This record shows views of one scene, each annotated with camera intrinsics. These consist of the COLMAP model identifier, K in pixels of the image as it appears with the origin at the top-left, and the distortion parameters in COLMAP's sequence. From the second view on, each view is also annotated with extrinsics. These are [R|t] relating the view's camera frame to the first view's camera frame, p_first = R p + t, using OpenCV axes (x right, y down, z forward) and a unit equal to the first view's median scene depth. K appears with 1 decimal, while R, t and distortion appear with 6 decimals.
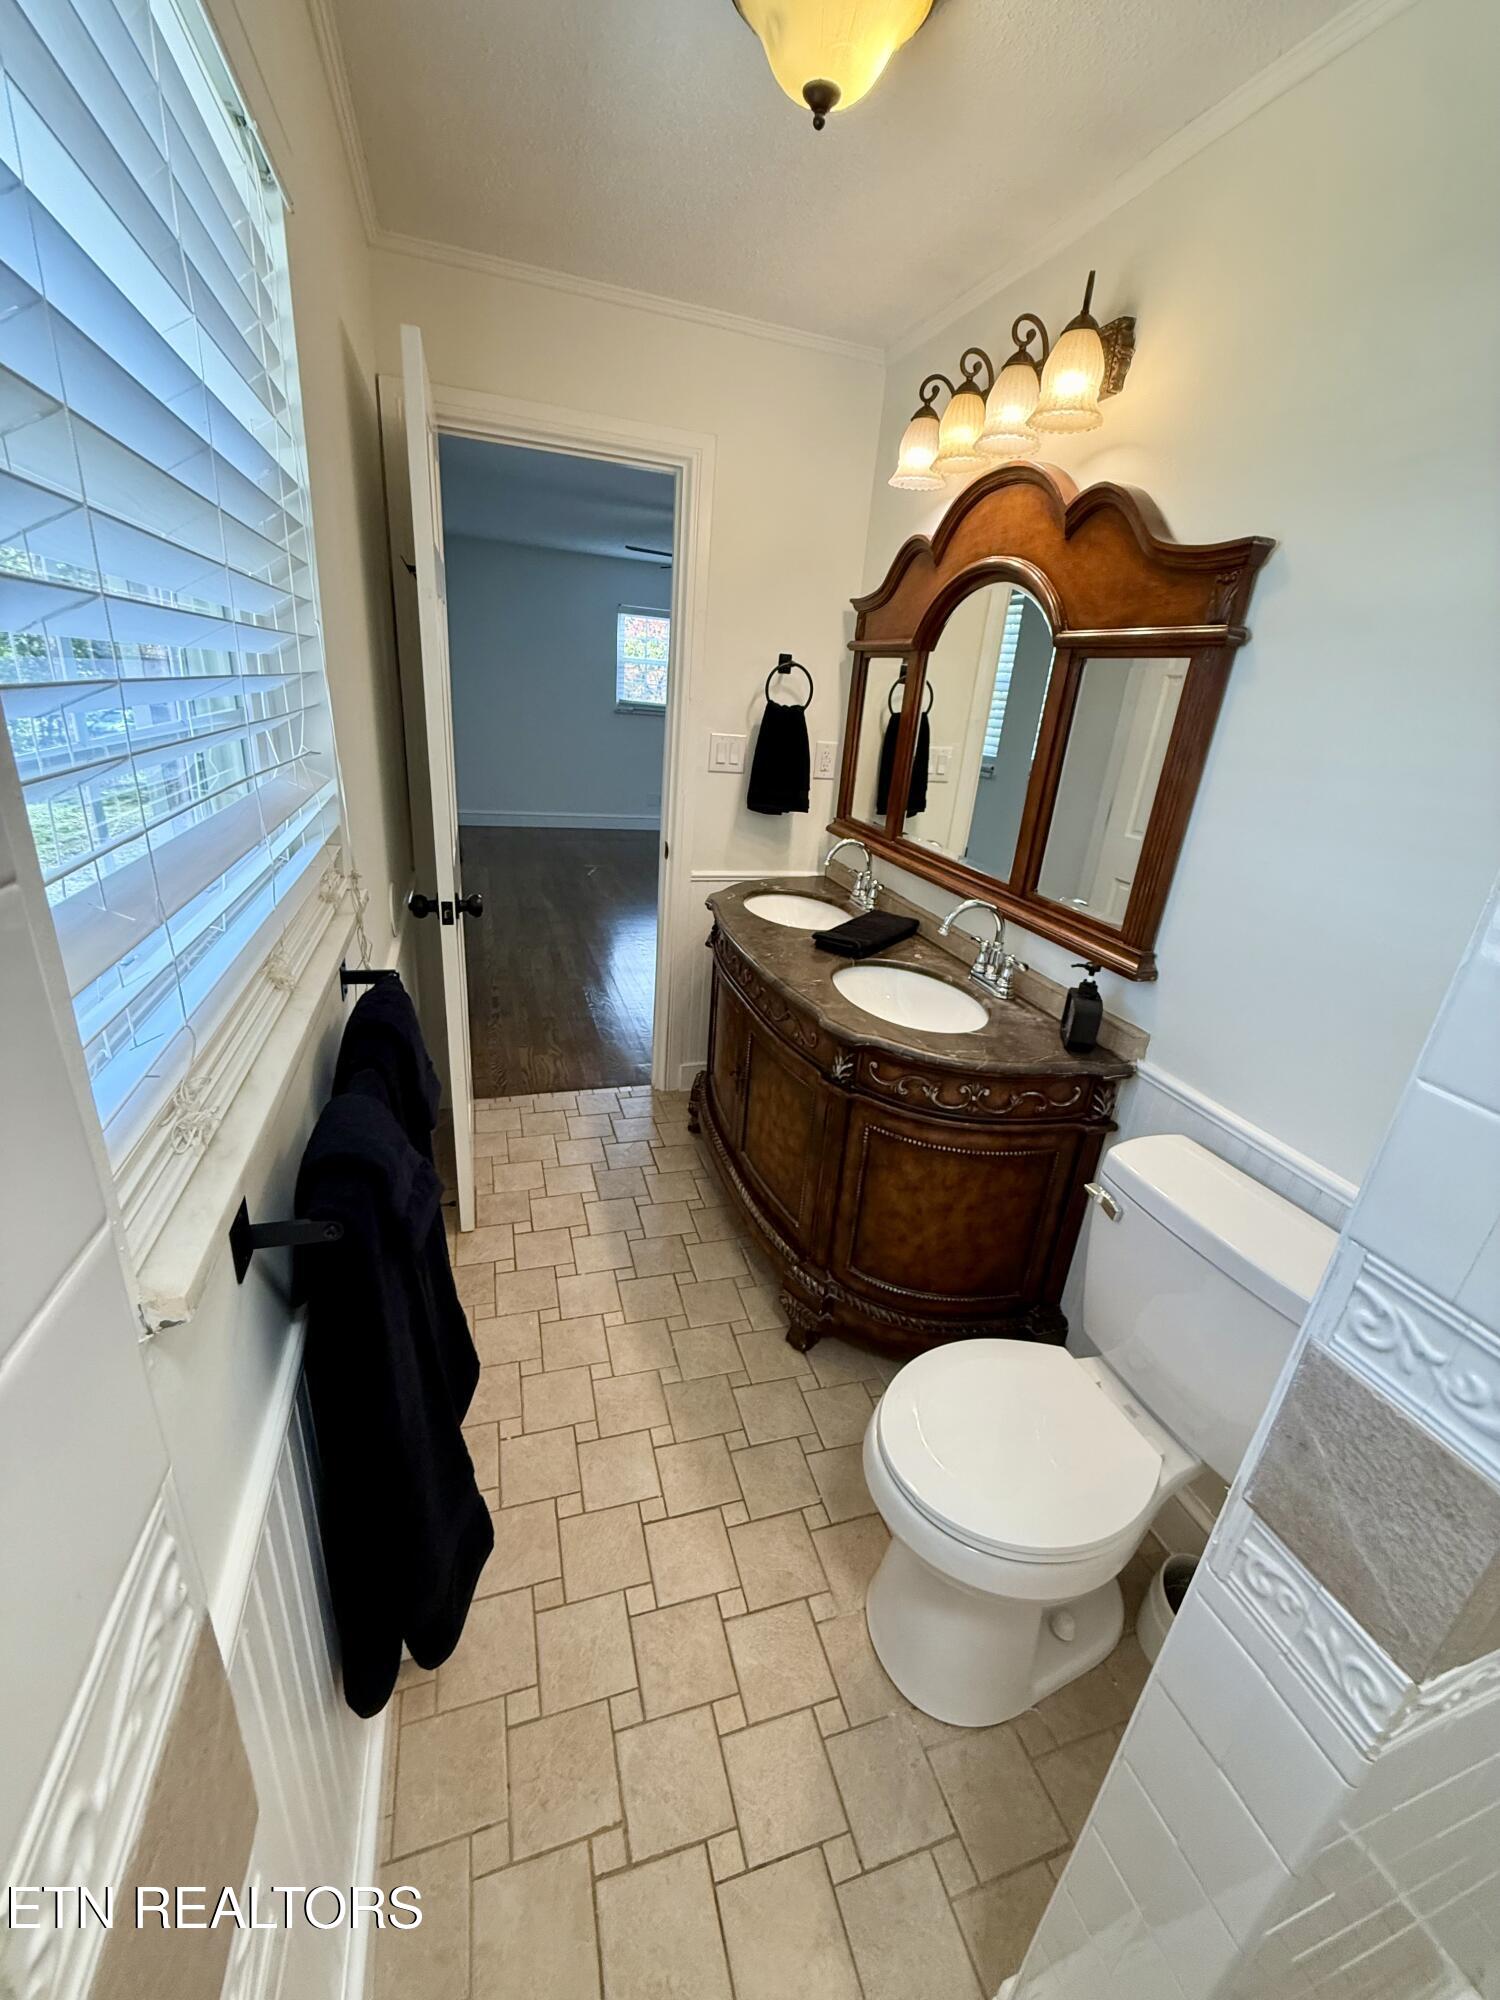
lens RADIAL K [[796.8, 0, 750.1], [0, 796.8, 999.5], [0, 0, 1]] dist [-0.000363, 0.000121]
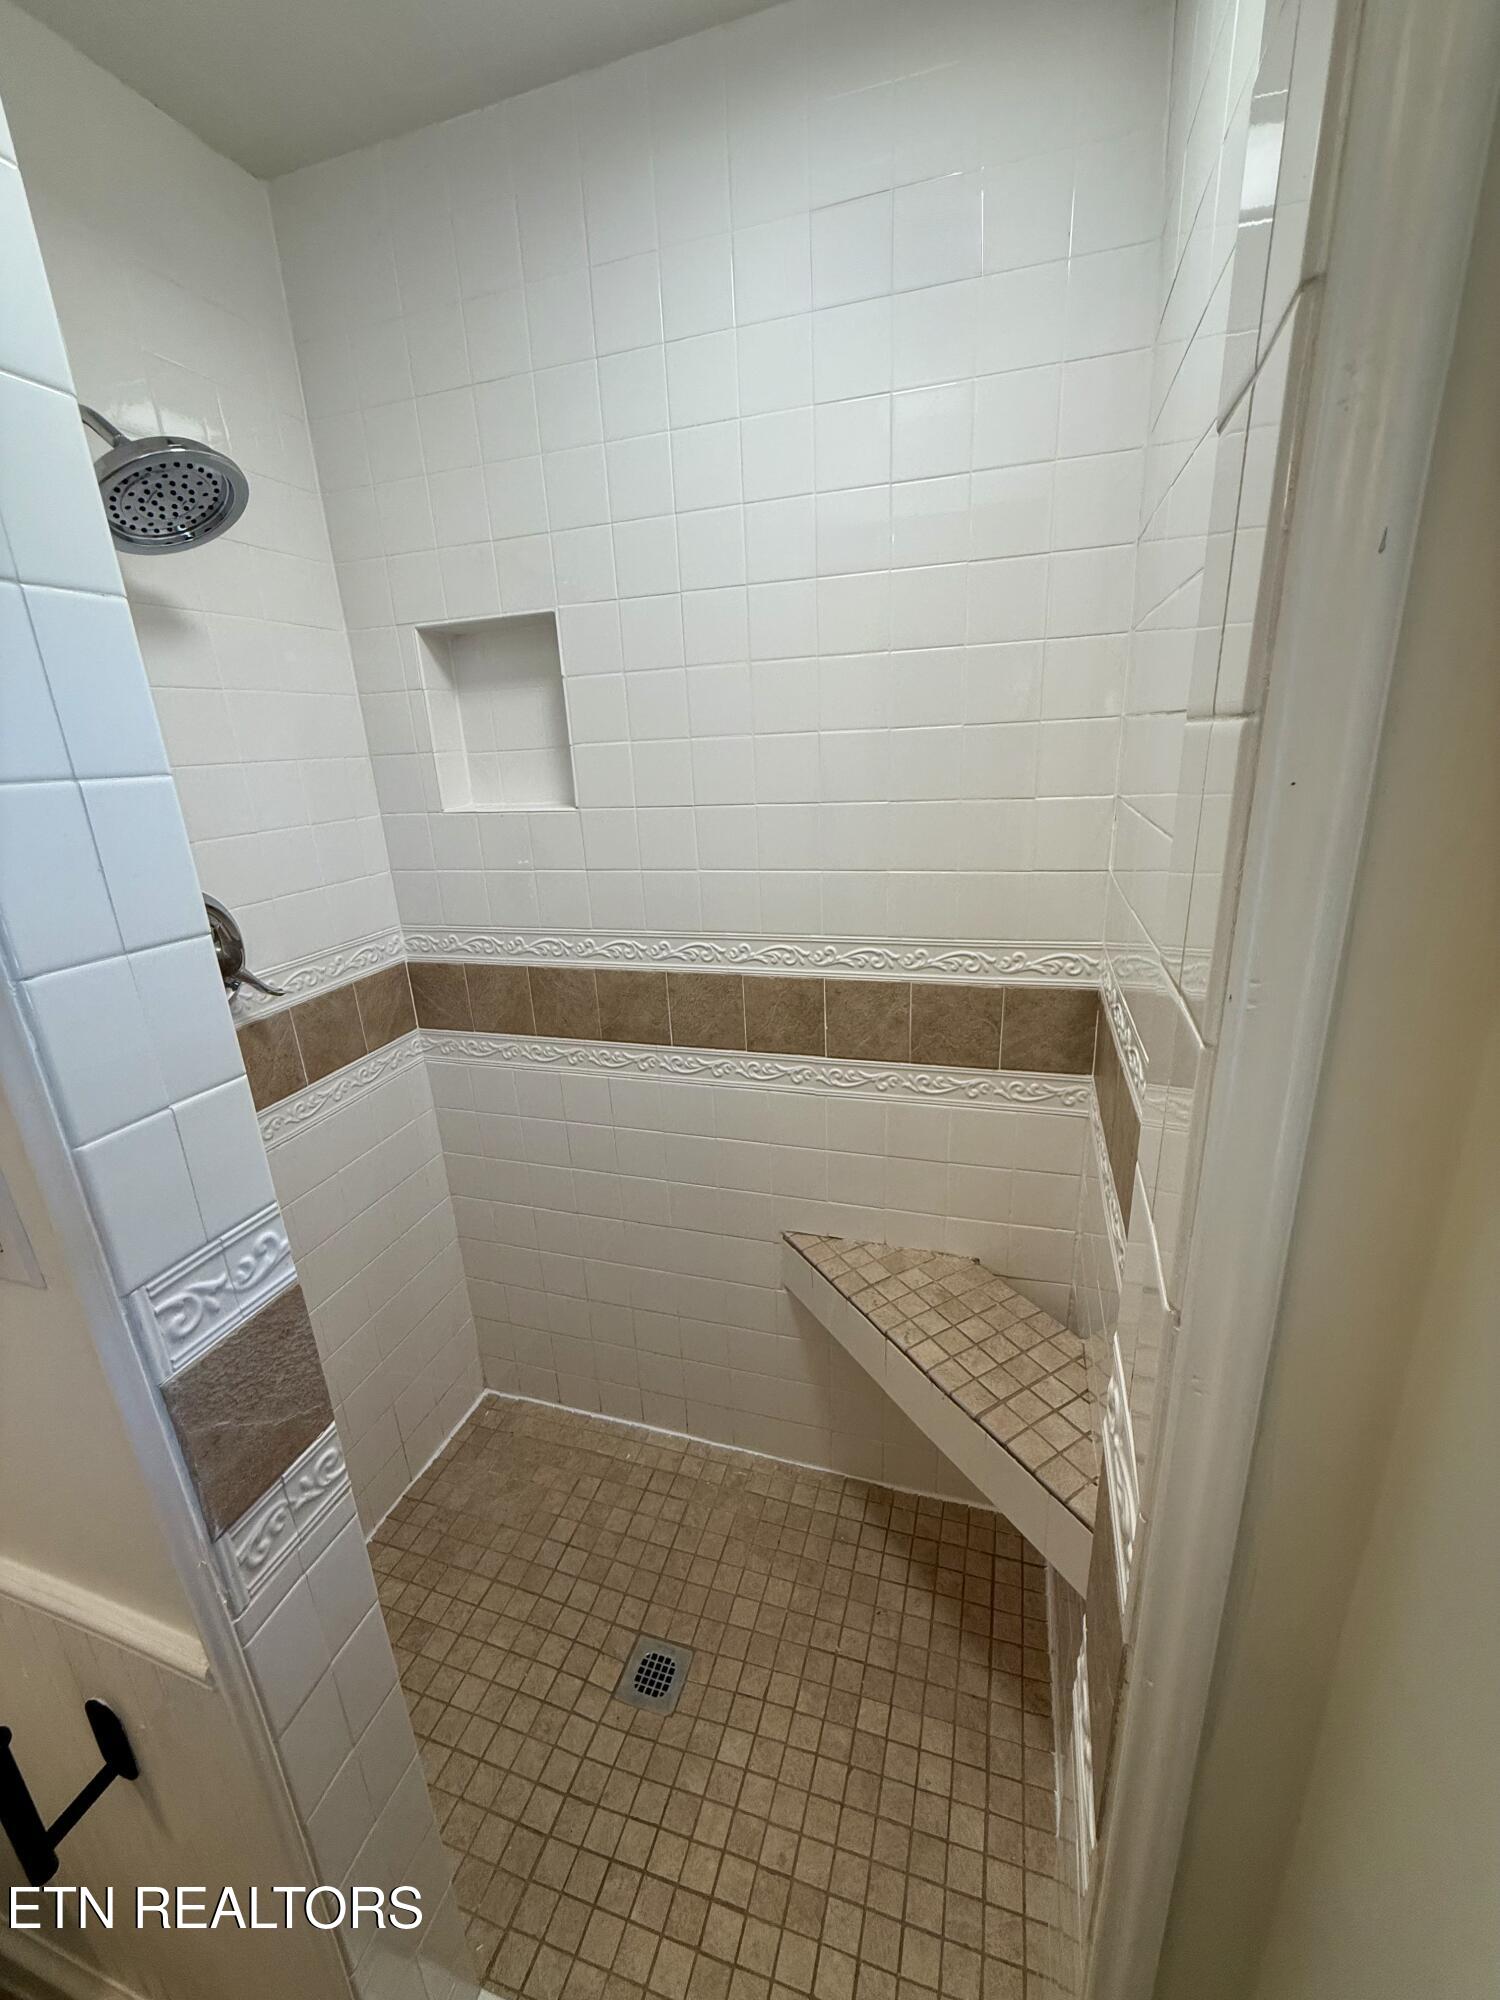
lens RADIAL K [[796.8, 0, 751.7], [0, 796.8, 994.2], [0, 0, 1]] dist [-0.000363, 0.000121]
pose [[-0.814407, -0.211818, 0.540253, -0.453614], [0.197448, 0.774301, 0.601226, -0.516514], [-0.545669, 0.596315, -0.588773, 0.951060]]
